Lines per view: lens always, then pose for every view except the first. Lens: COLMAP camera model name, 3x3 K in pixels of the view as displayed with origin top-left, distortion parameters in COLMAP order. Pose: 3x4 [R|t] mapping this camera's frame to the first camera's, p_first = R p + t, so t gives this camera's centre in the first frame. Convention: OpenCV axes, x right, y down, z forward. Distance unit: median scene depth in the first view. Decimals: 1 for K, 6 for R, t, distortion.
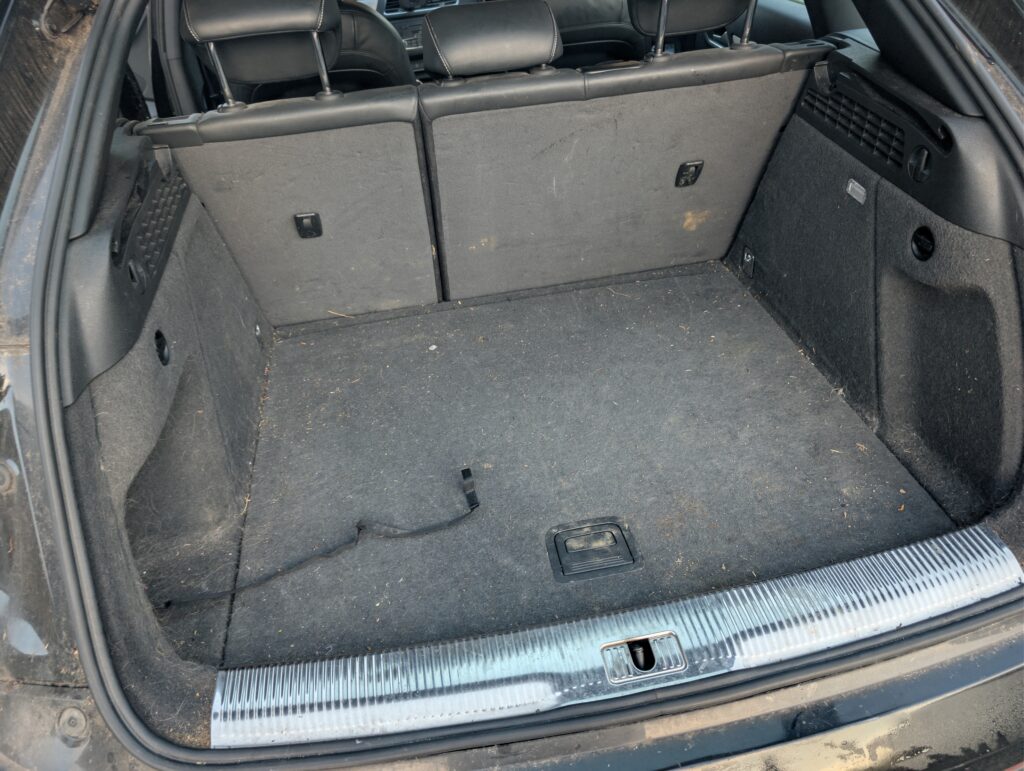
lens RADIAL K [[755.3, 0, 512.0], [0, 755.3, 385.5], [0, 0, 1]] dist [0.009113, -0.007192]
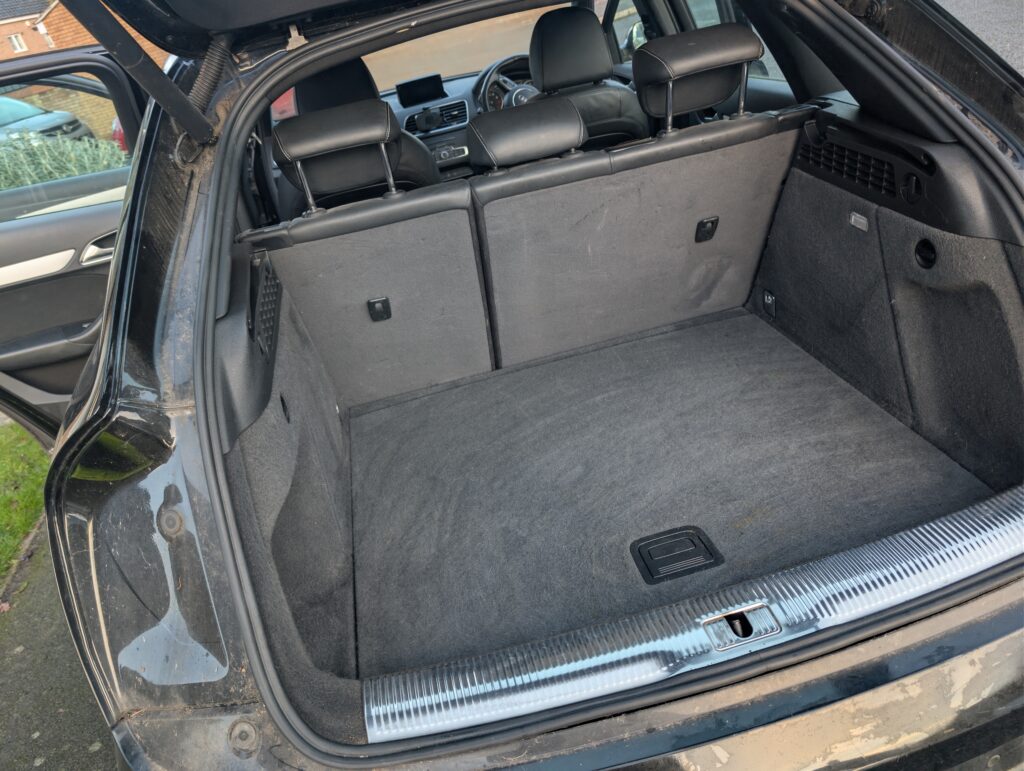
lens RADIAL K [[755.3, 0, 512.0], [0, 755.3, 385.5], [0, 0, 1]] dist [0.009113, -0.007192]
pose [[0.993981, -0.108459, -0.015416, -0.080126], [0.105364, 0.985019, -0.136512, 0.092911], [0.029991, 0.134066, 0.990518, -0.123051]]
